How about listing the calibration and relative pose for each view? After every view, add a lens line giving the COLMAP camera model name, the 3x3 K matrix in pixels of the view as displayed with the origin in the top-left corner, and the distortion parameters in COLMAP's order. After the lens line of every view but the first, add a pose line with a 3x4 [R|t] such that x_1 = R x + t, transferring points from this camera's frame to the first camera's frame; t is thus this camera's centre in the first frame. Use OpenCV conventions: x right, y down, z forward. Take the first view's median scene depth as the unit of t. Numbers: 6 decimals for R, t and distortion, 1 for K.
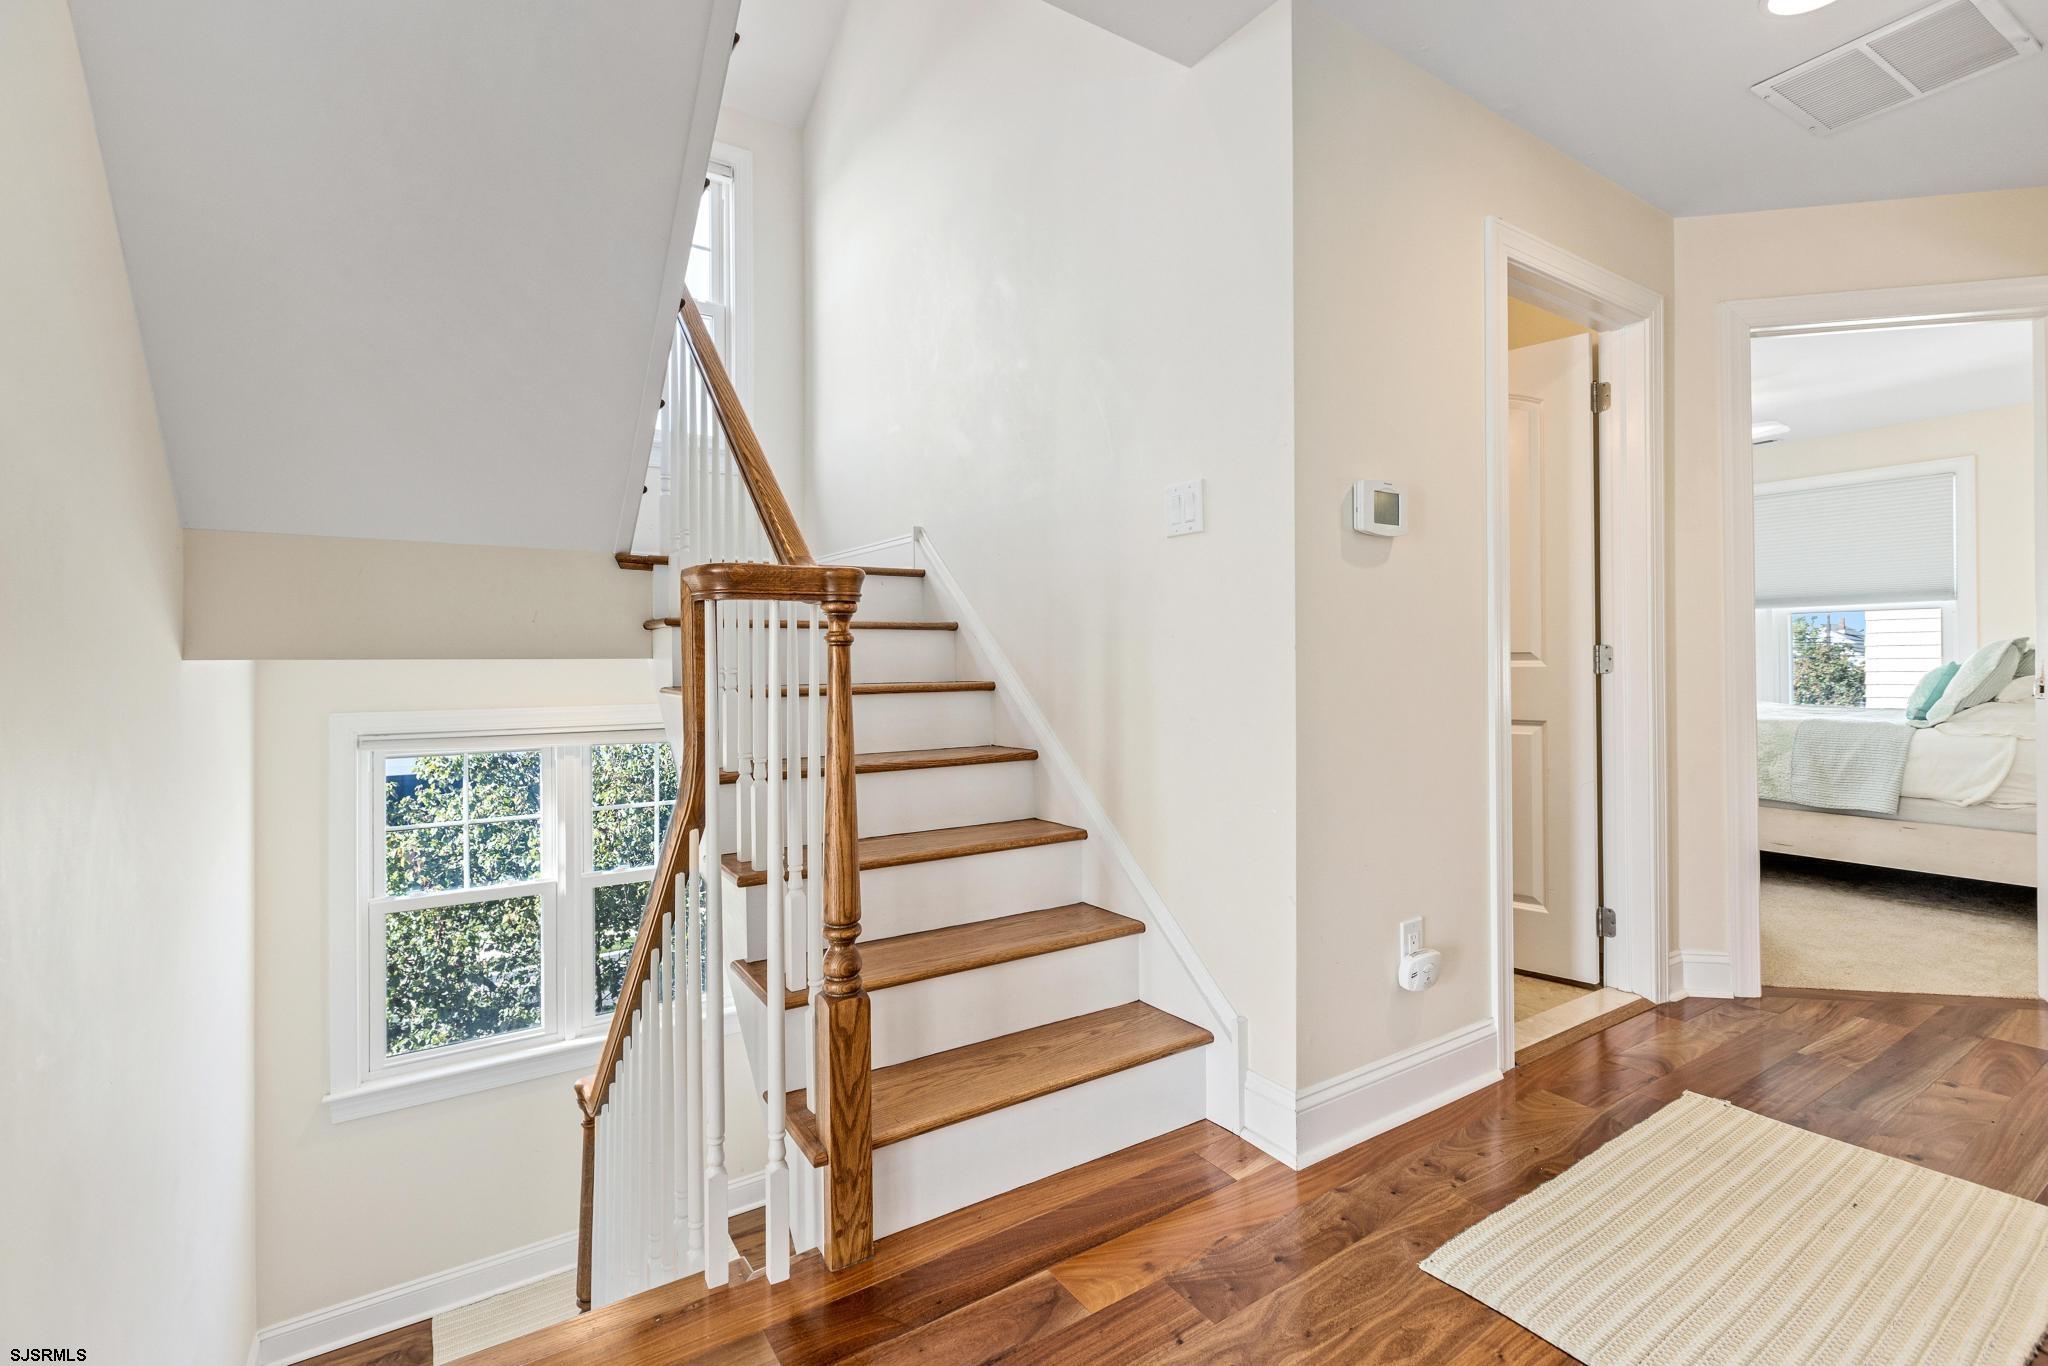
lens RADIAL K [[916.9, 0, 1015.6], [0, 916.9, 660.7], [0, 0, 1]] dist [0.001356, 0.000112]
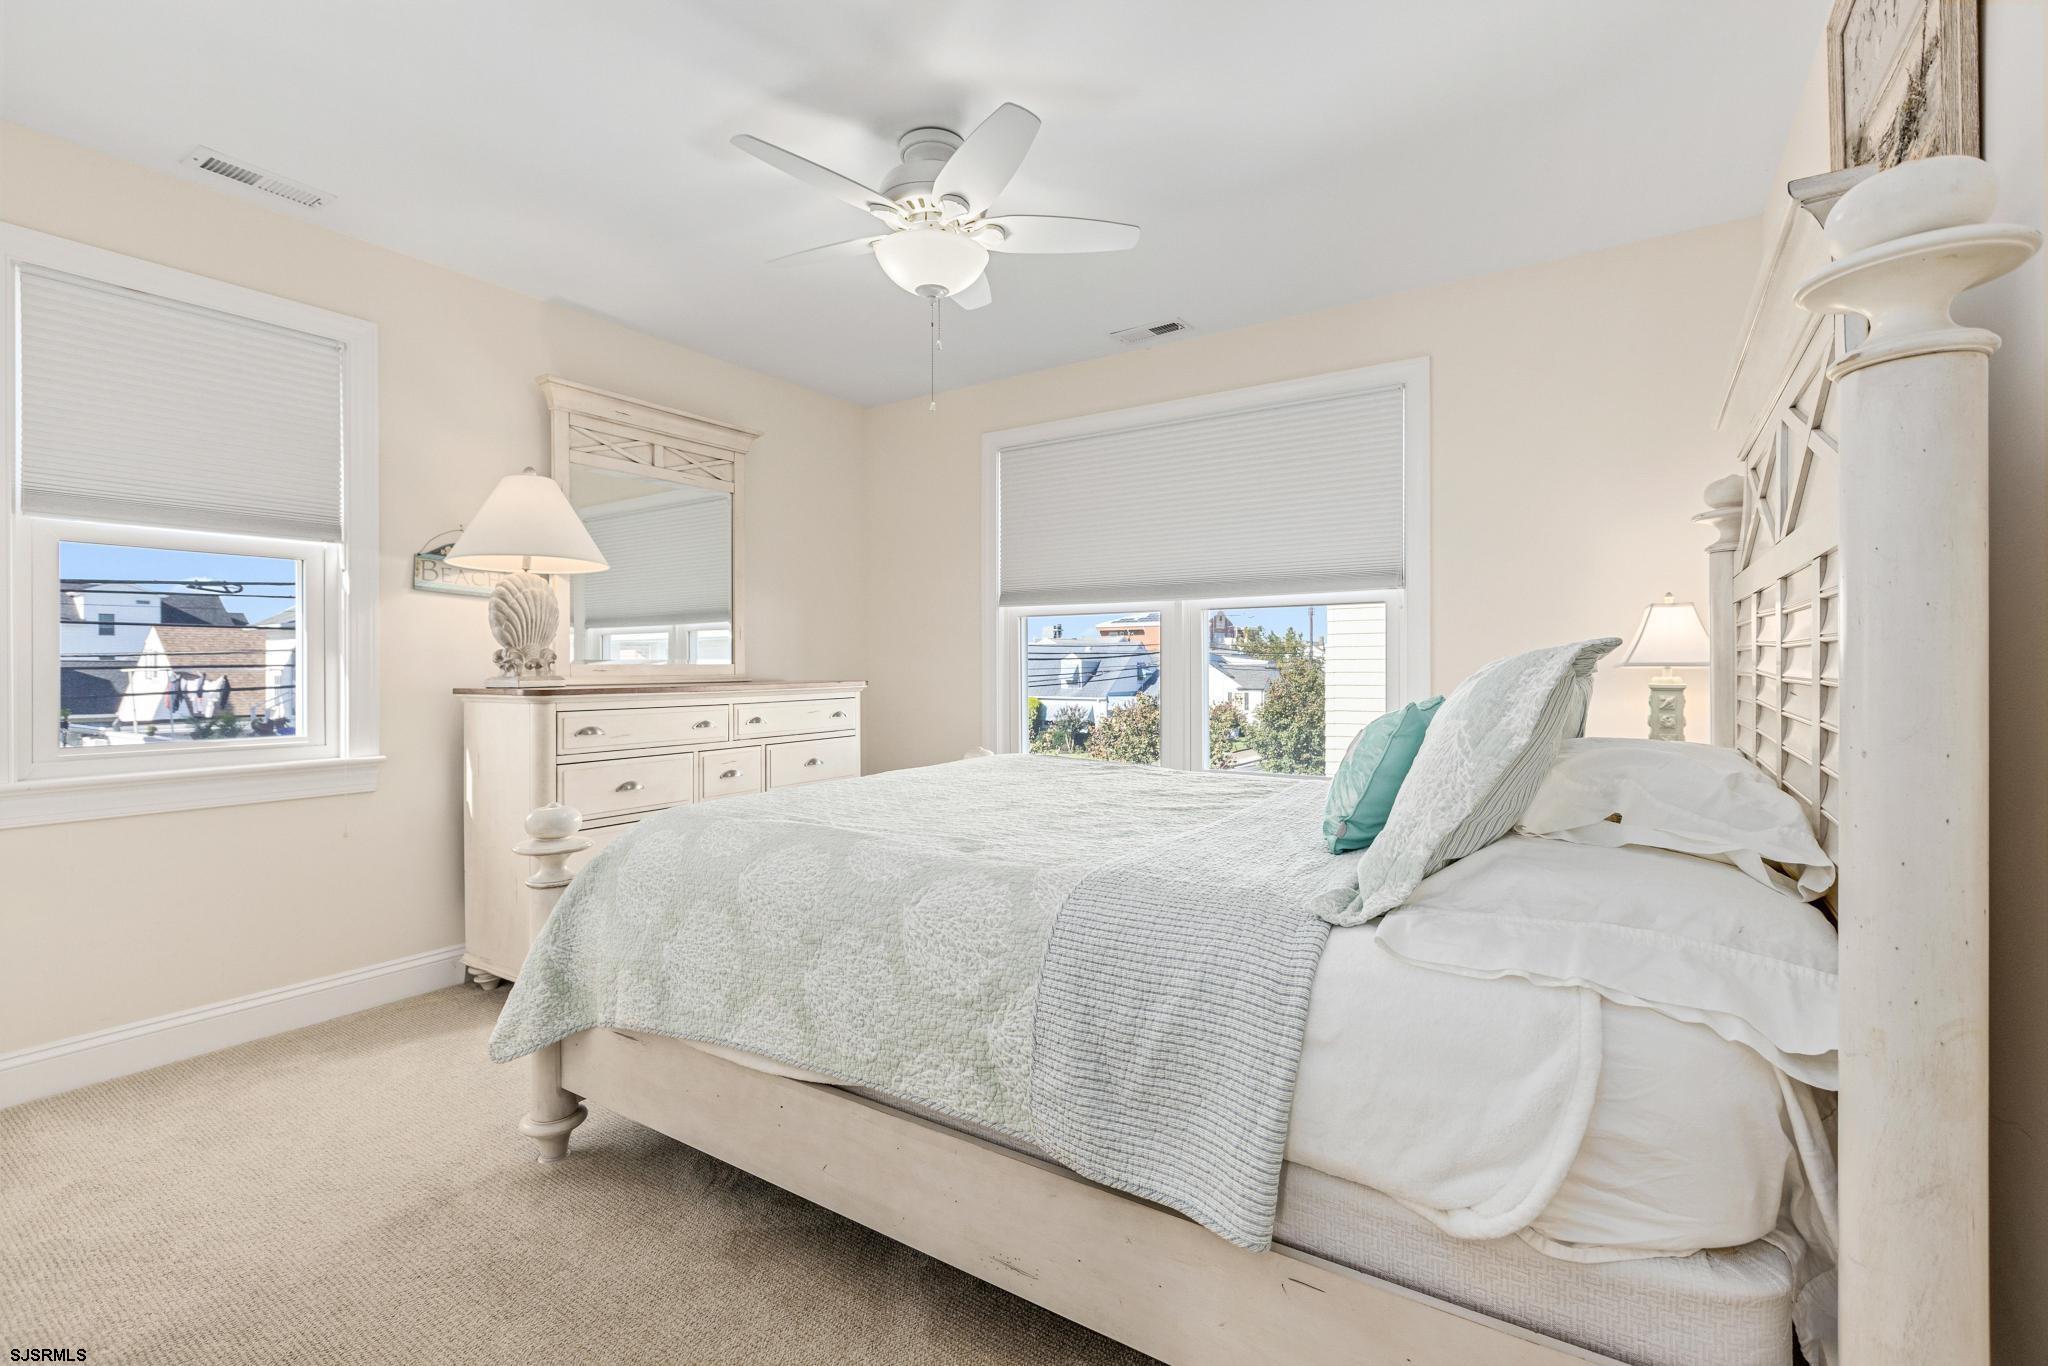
lens RADIAL K [[916.9, 0, 1015.6], [0, 916.9, 660.7], [0, 0, 1]] dist [0.001356, 0.000112]
pose [[0.918255, 0.009919, 0.395864, 0.745329], [-0.008455, 0.999949, -0.005444, -0.014121], [-0.395898, 0.001652, 0.918293, 0.742639]]
